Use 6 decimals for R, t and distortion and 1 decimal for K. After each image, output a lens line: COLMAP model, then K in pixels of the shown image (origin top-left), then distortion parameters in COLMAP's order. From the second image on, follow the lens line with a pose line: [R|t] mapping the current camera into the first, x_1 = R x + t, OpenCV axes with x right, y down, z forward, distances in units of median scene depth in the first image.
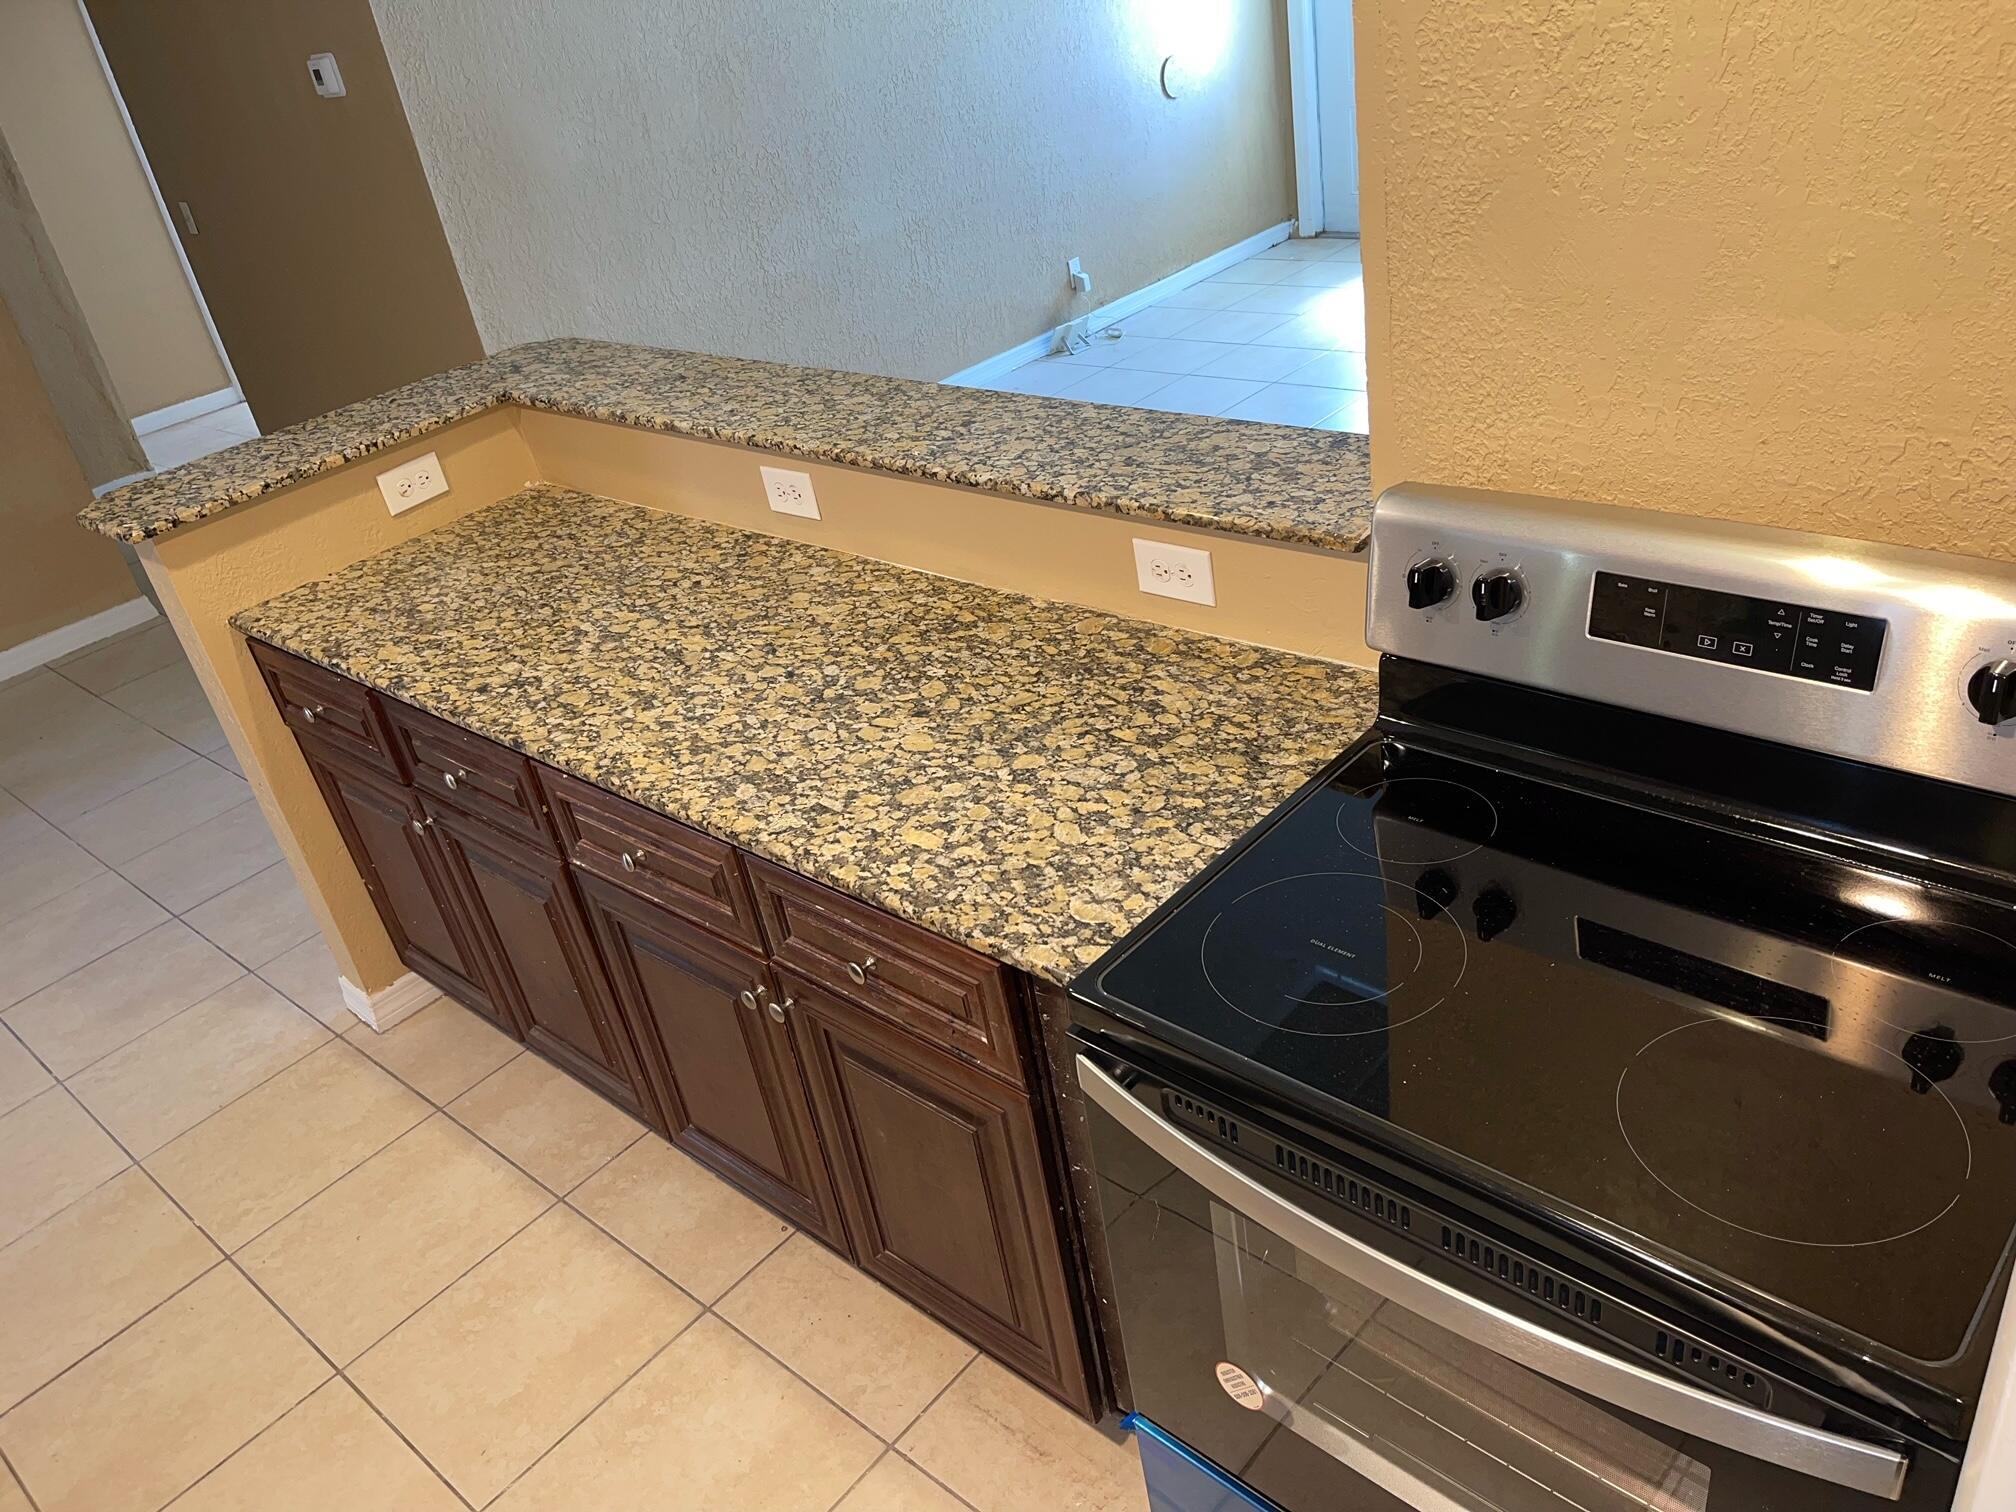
lens RADIAL K [[1518.7, 0, 1014.8], [0, 1518.7, 756.4], [0, 0, 1]] dist [0.081316, -0.115724]
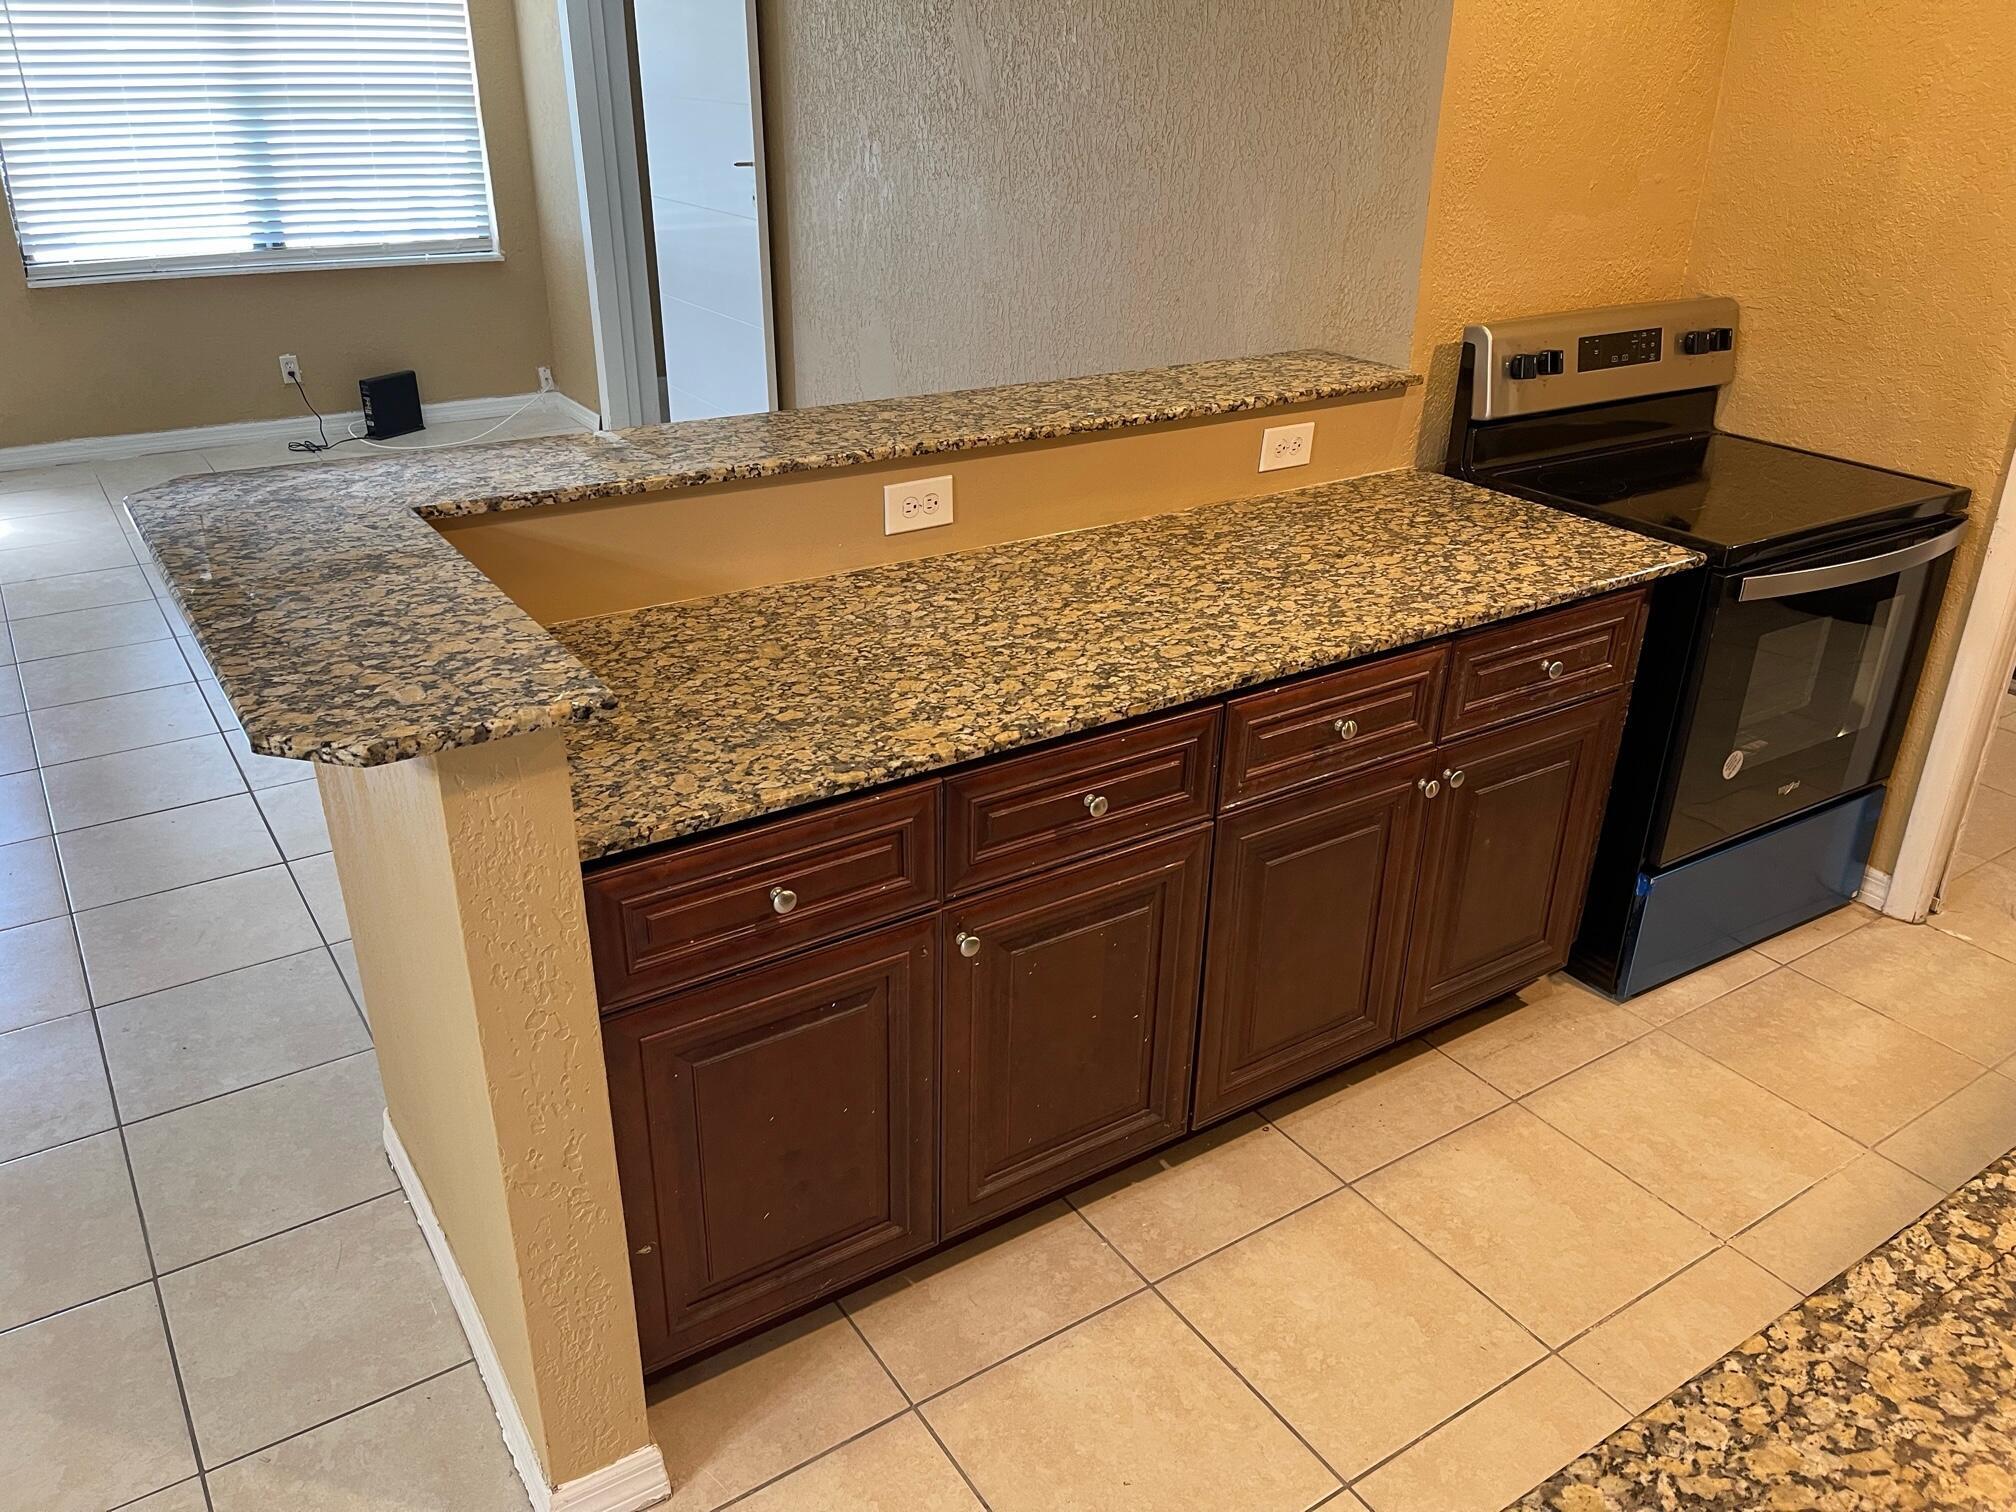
lens RADIAL K [[1511.9, 0, 1018.3], [0, 1511.9, 767.1], [0, 0, 1]] dist [0.080751, -0.104441]
pose [[0.253100, -0.273822, 0.927880, -1.277774], [0.438703, 0.887312, 0.142185, -0.159962], [-0.862253, 0.371077, 0.344705, 0.802399]]
